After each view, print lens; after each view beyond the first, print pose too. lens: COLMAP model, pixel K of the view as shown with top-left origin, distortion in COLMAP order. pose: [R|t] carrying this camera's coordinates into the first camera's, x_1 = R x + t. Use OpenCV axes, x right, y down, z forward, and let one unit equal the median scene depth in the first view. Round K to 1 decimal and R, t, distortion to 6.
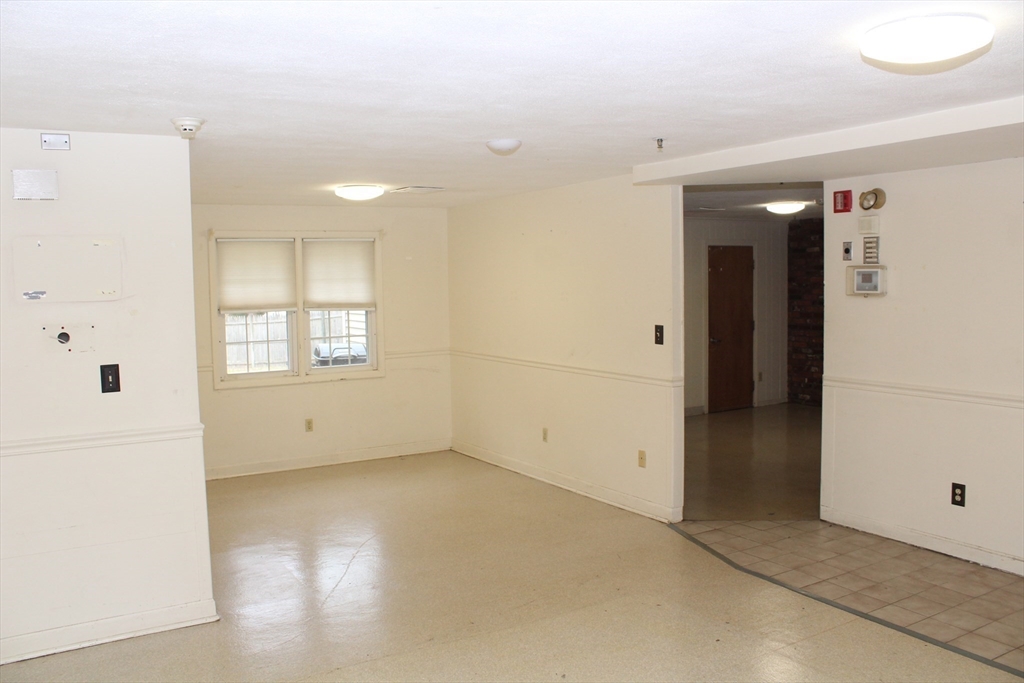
lens RADIAL K [[854.5, 0, 514.7], [0, 854.5, 342.7], [0, 0, 1]] dist [-0.158876, 0.133476]
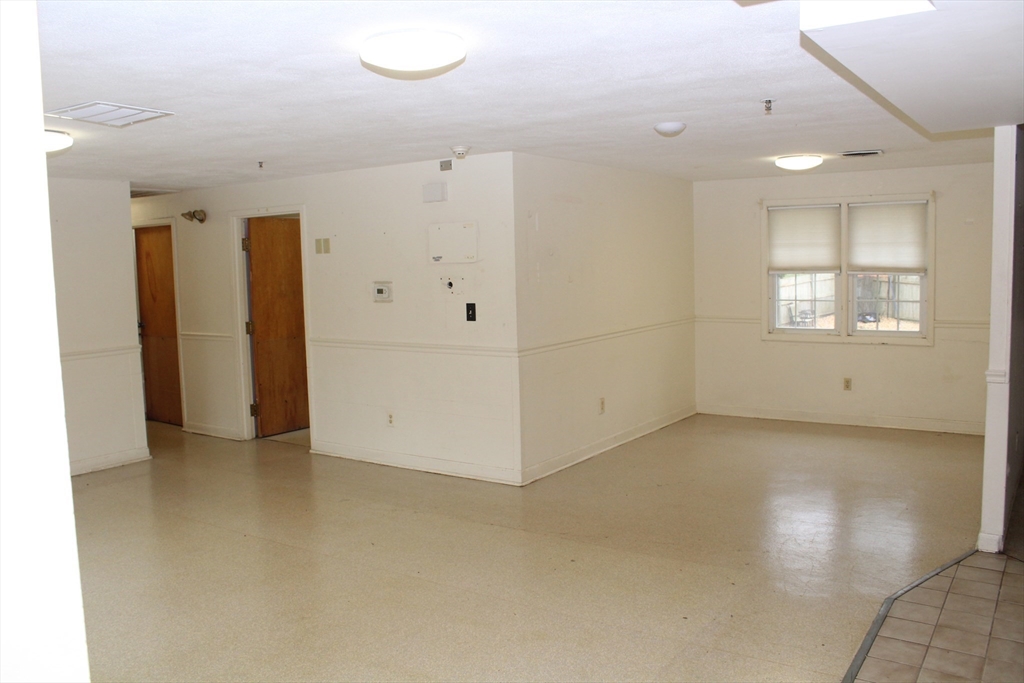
lens RADIAL K [[854.5, 0, 506.2], [0, 854.5, 332.3], [0, 0, 1]] dist [-0.158876, 0.133476]
pose [[0.412049, 0.088888, -0.906816, 0.579767], [-0.049484, 0.995944, 0.075140, -0.025079], [0.909817, 0.013912, 0.414776, 0.221720]]
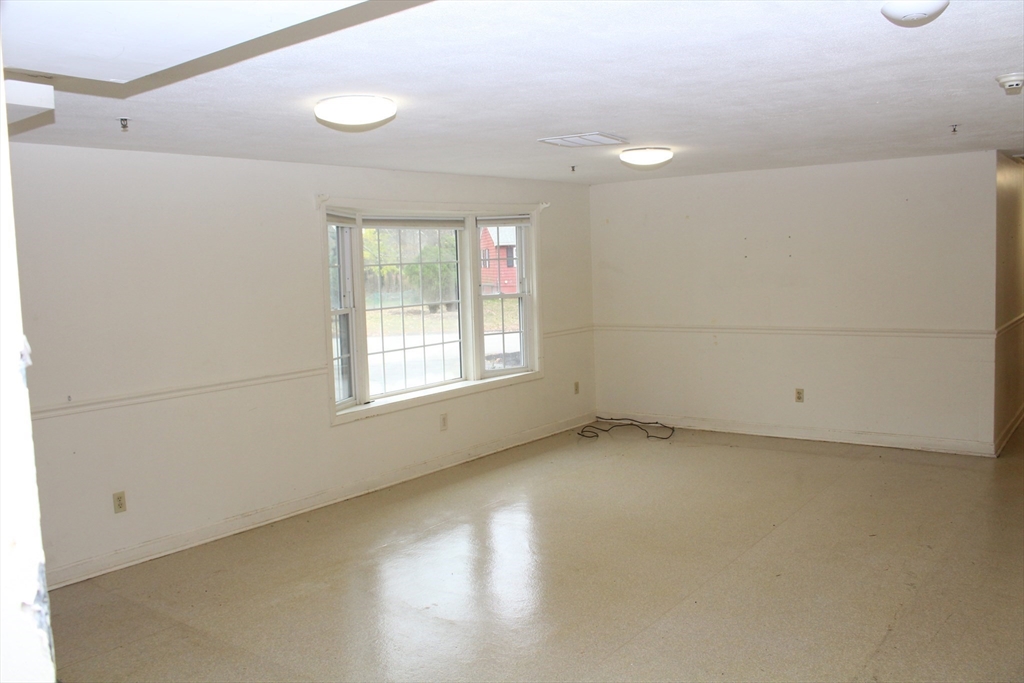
lens RADIAL K [[854.5, 0, 511.6], [0, 854.5, 353.1], [0, 0, 1]] dist [-0.158876, 0.133476]
pose [[-0.935247, 0.091632, -0.341931, 0.274605], [0.030487, 0.983178, 0.180087, -0.067208], [0.352681, 0.158001, -0.922308, 0.909380]]
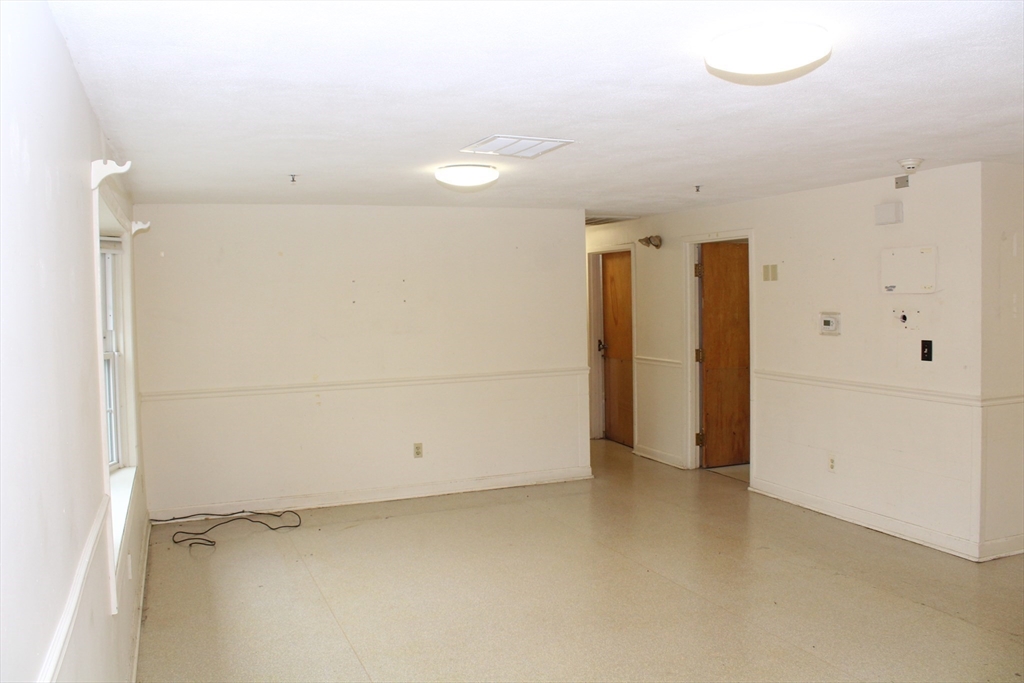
lens RADIAL K [[854.5, 0, 513.2], [0, 854.5, 329.1], [0, 0, 1]] dist [-0.158876, 0.133476]
pose [[-0.155928, 0.064806, -0.985640, 0.545514], [-0.049613, 0.996072, 0.073341, -0.033063], [0.986522, 0.060337, -0.152100, 0.305506]]
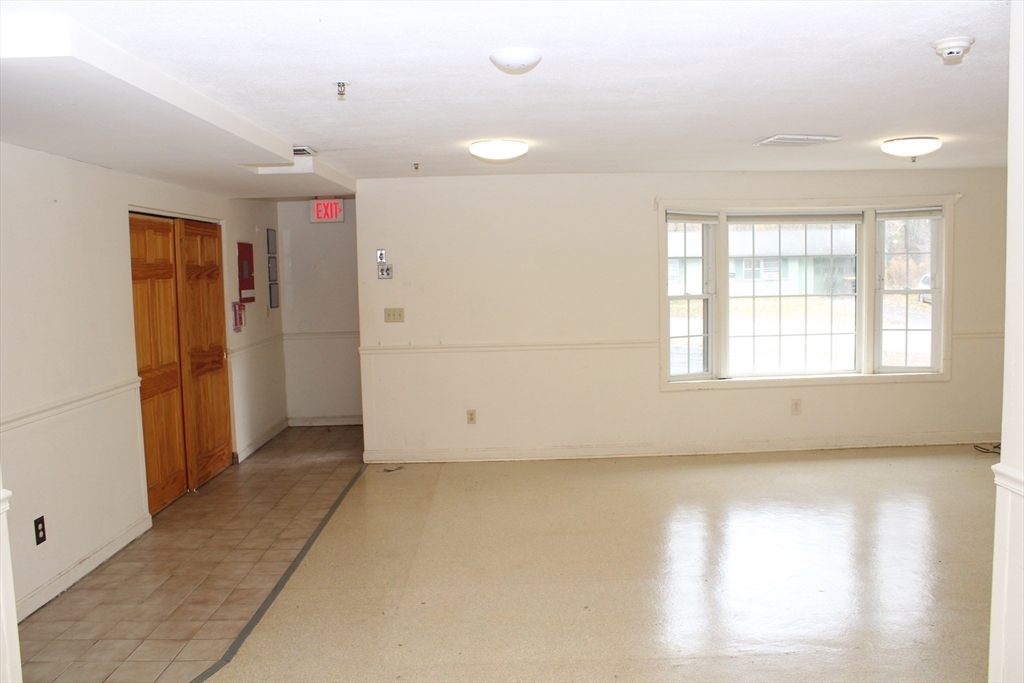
lens RADIAL K [[826.4, 0, 506.3], [0, 826.4, 348.7], [0, 0, 1]] dist [-0.109152, 0.011149]
pose [[-0.853369, -0.009096, 0.521228, -0.215482], [0.080584, 0.985528, 0.149133, -0.060759], [-0.515042, 0.169268, -0.840286, 0.996275]]
